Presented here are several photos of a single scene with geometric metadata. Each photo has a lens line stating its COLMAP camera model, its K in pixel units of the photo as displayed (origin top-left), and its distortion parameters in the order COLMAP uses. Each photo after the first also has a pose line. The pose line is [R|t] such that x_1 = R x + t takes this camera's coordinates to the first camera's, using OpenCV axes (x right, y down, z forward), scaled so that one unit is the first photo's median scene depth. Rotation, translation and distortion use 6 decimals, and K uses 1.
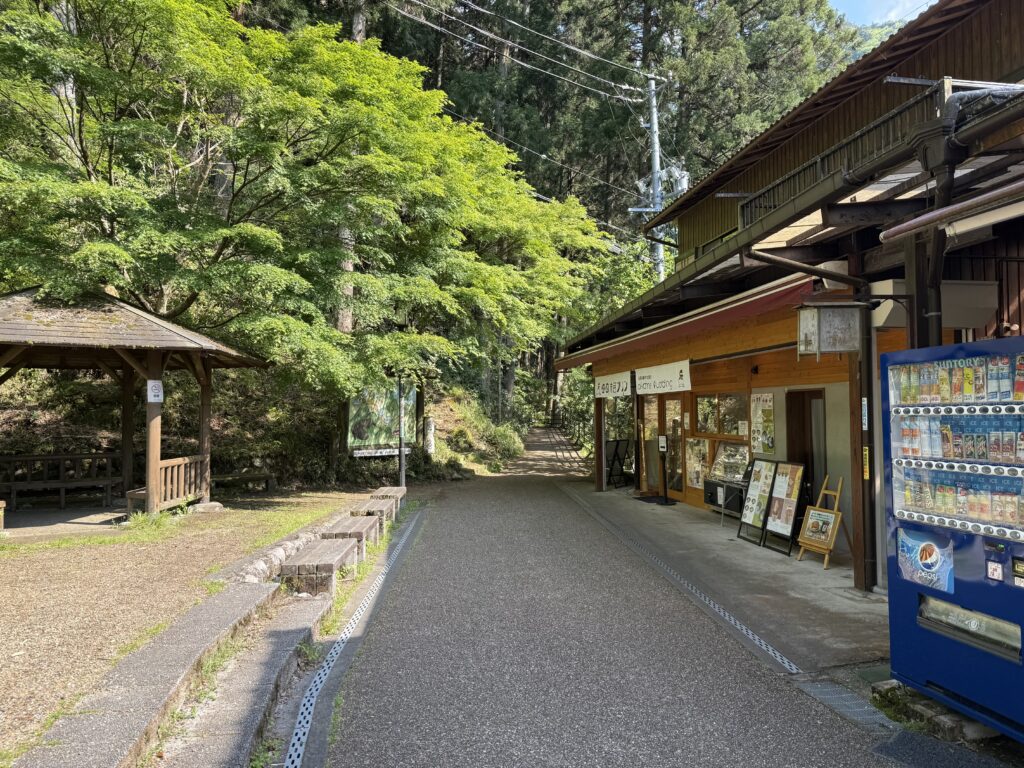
lens RADIAL K [[694.5, 0, 514.4], [0, 694.5, 389.6], [0, 0, 1]] dist [0.105442, -0.158399]
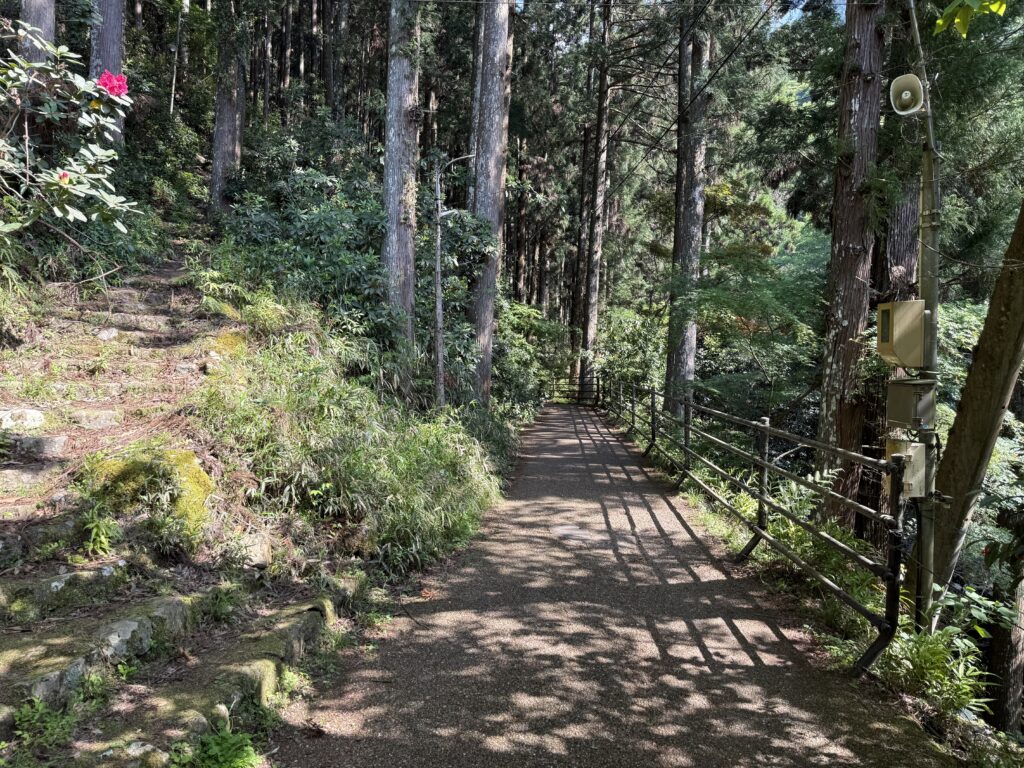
lens RADIAL K [[694.5, 0, 514.4], [0, 694.5, 389.6], [0, 0, 1]] dist [0.105442, -0.158399]
pose [[0.999370, -0.010210, -0.034005, 0.046917], [0.011623, 0.999065, 0.041638, 0.038961], [0.033548, -0.042007, 0.998554, 1.047450]]
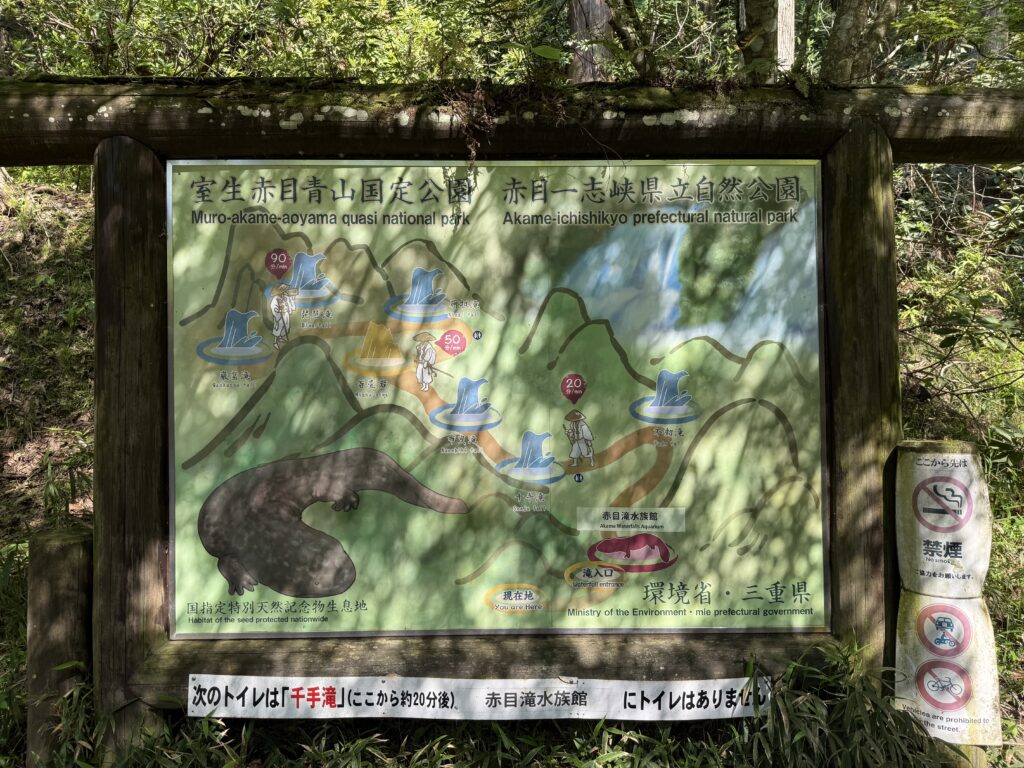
lens RADIAL K [[694.5, 0, 514.4], [0, 694.5, 389.6], [0, 0, 1]] dist [0.105442, -0.158399]
pose [[0.568913, -0.040936, -0.821378, -0.063645], [0.029638, 0.999132, -0.029267, 0.032903], [0.821863, -0.007693, 0.569633, 0.901126]]
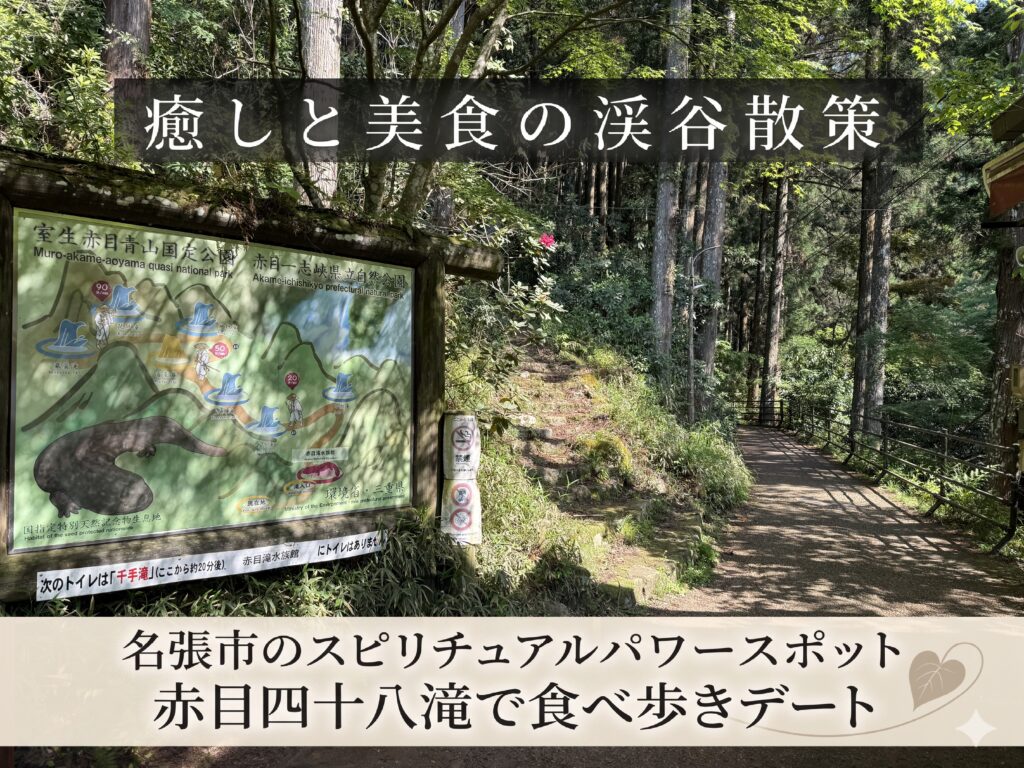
lens RADIAL K [[694.5, 0, 514.4], [0, 694.5, 389.6], [0, 0, 1]] dist [0.105442, -0.158399]
pose [[0.970027, -0.002476, -0.242986, -0.036991], [0.004975, 0.999941, 0.009672, 0.029783], [0.242947, -0.010591, 0.969982, 0.769979]]
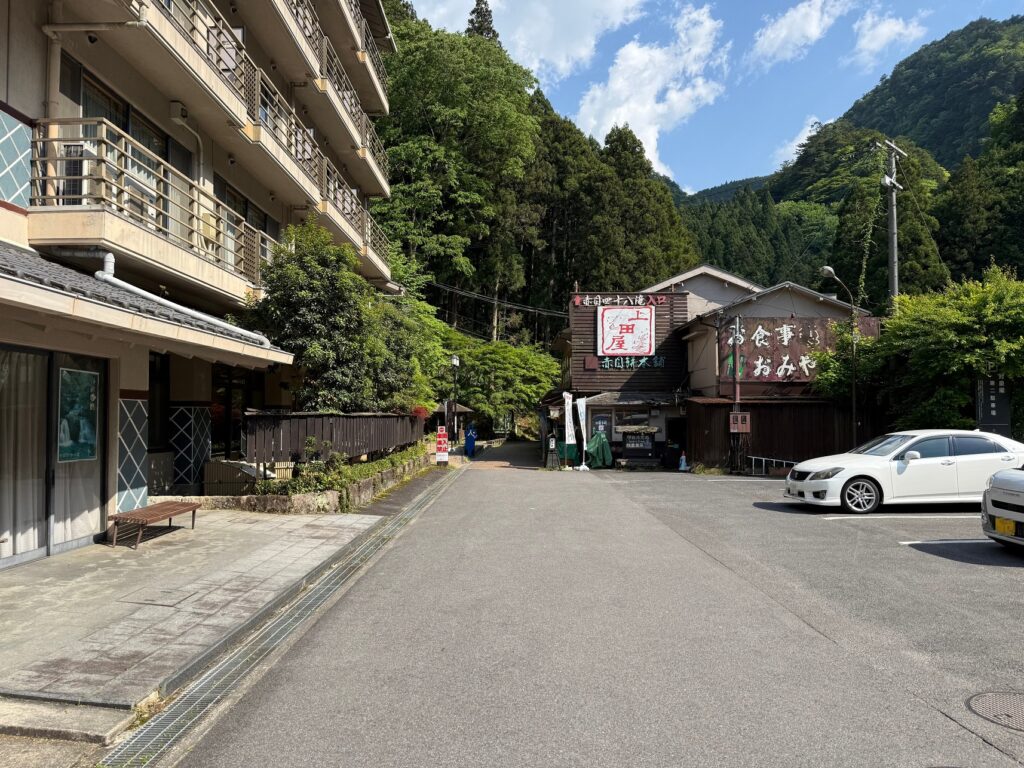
lens RADIAL K [[694.5, 0, 514.4], [0, 694.5, 389.6], [0, 0, 1]] dist [0.105442, -0.158399]
pose [[0.980408, -0.005795, -0.196893, 0.576755], [0.005028, 0.999978, -0.004397, -0.114450], [0.196914, 0.003321, 0.980415, -2.491099]]
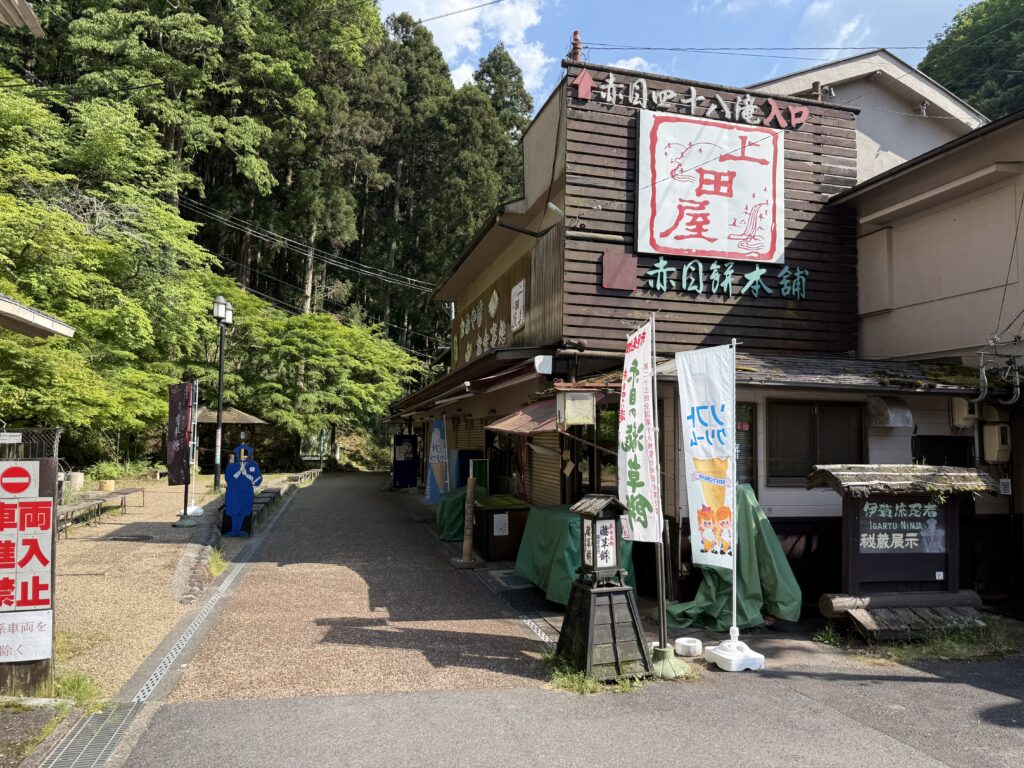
lens RADIAL K [[694.5, 0, 514.4], [0, 694.5, 389.6], [0, 0, 1]] dist [0.105442, -0.158399]
pose [[0.997274, 0.023886, 0.069811, 0.293201], [-0.021300, 0.999067, -0.037558, -0.063121], [-0.070643, 0.035969, 0.996853, -1.323166]]
